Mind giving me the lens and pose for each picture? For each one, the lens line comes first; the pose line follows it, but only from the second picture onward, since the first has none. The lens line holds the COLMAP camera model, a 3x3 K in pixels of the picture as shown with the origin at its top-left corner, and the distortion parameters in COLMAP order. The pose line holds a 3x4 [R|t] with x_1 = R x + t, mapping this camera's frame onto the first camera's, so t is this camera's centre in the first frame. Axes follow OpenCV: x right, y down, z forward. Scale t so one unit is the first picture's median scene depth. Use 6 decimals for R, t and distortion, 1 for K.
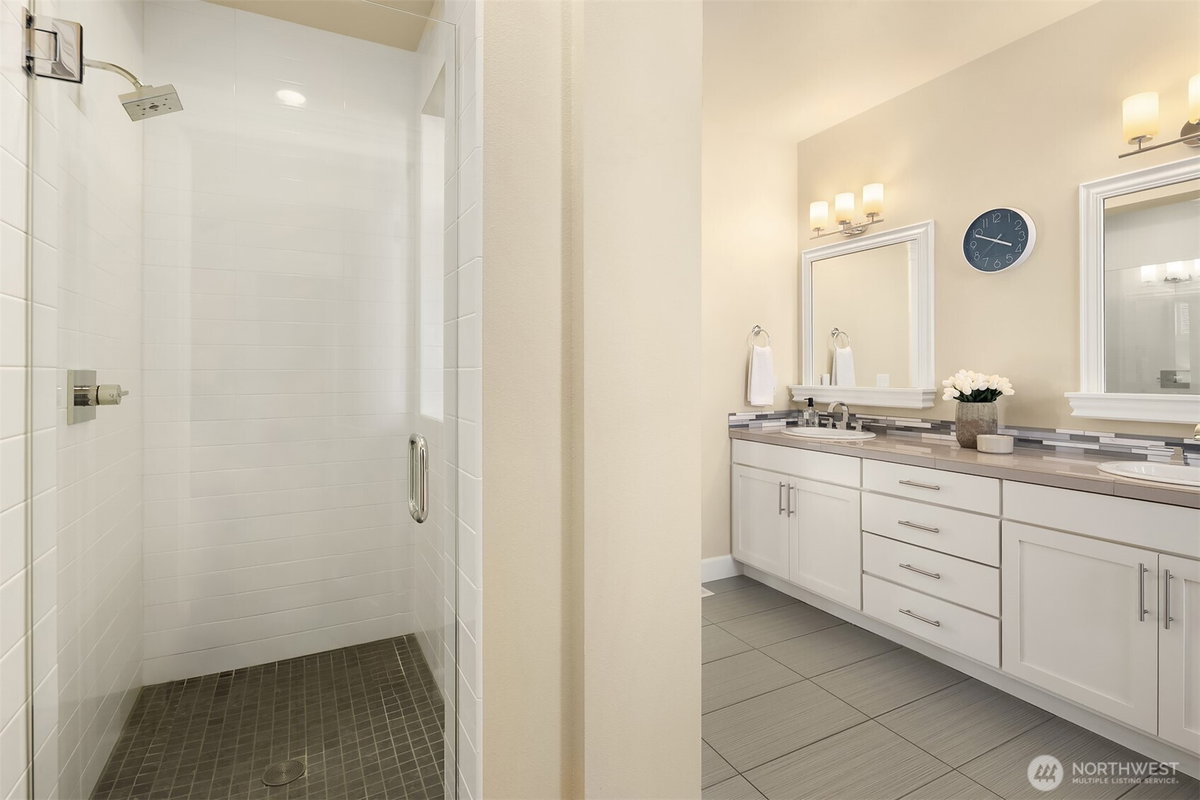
lens RADIAL K [[587.0, 0, 591.6], [0, 587.0, 370.7], [0, 0, 1]] dist [0.004062, -0.001528]
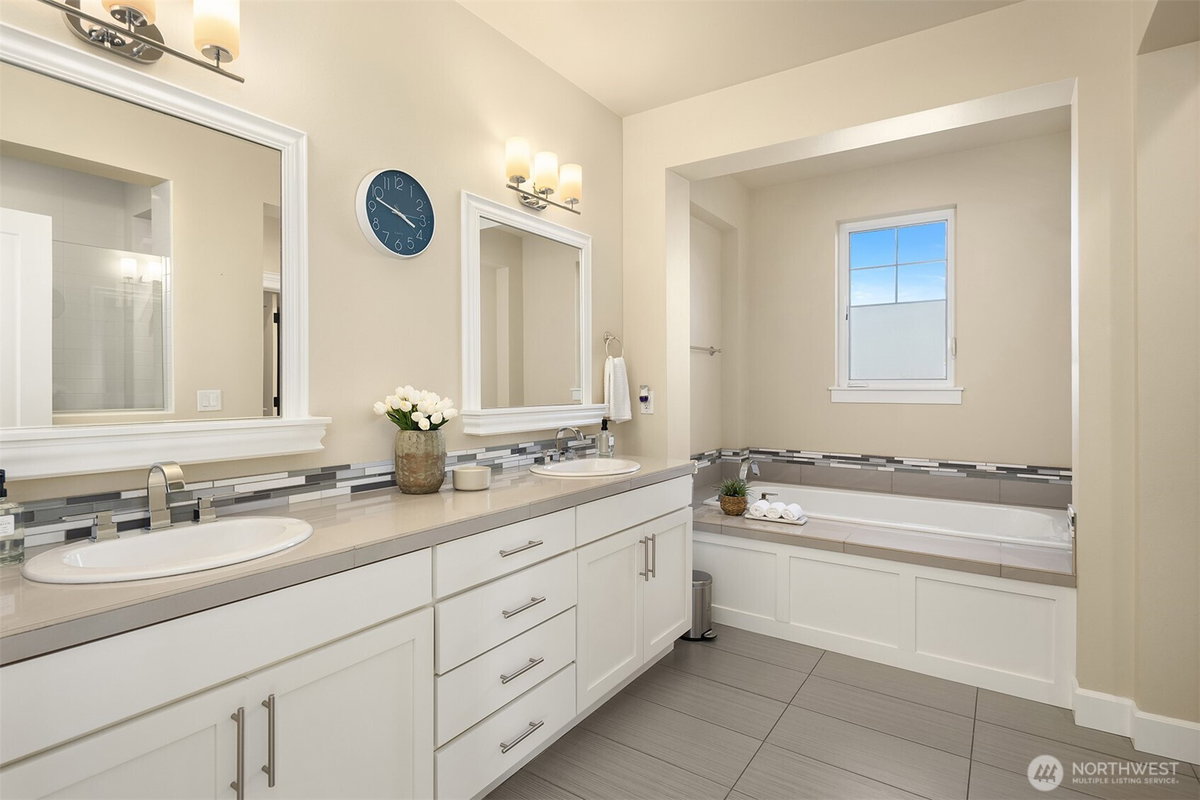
lens RADIAL K [[587.0, 0, 599.8], [0, 587.0, 392.0], [0, 0, 1]] dist [0.004062, -0.001528]
pose [[-0.466708, -0.005472, 0.884394, -0.097255], [0.001447, 0.999975, 0.006951, 0.001470], [-0.884410, 0.004524, -0.466689, 1.139965]]
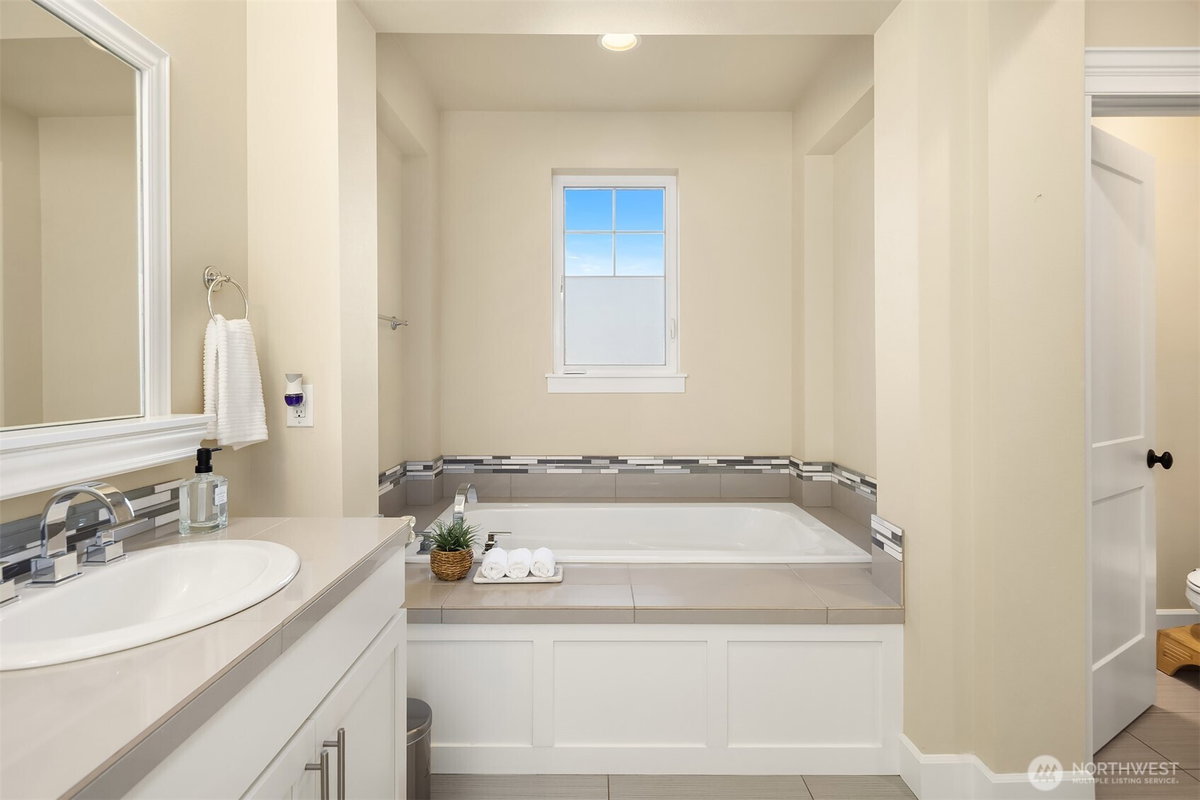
lens RADIAL K [[587.0, 0, 597.2], [0, 587.0, 370.4], [0, 0, 1]] dist [0.004062, -0.001528]
pose [[-0.878334, 0.006630, 0.478002, 0.109682], [0.005933, 0.999978, -0.002969, -0.001217], [-0.478011, 0.000229, -0.878354, 1.024818]]
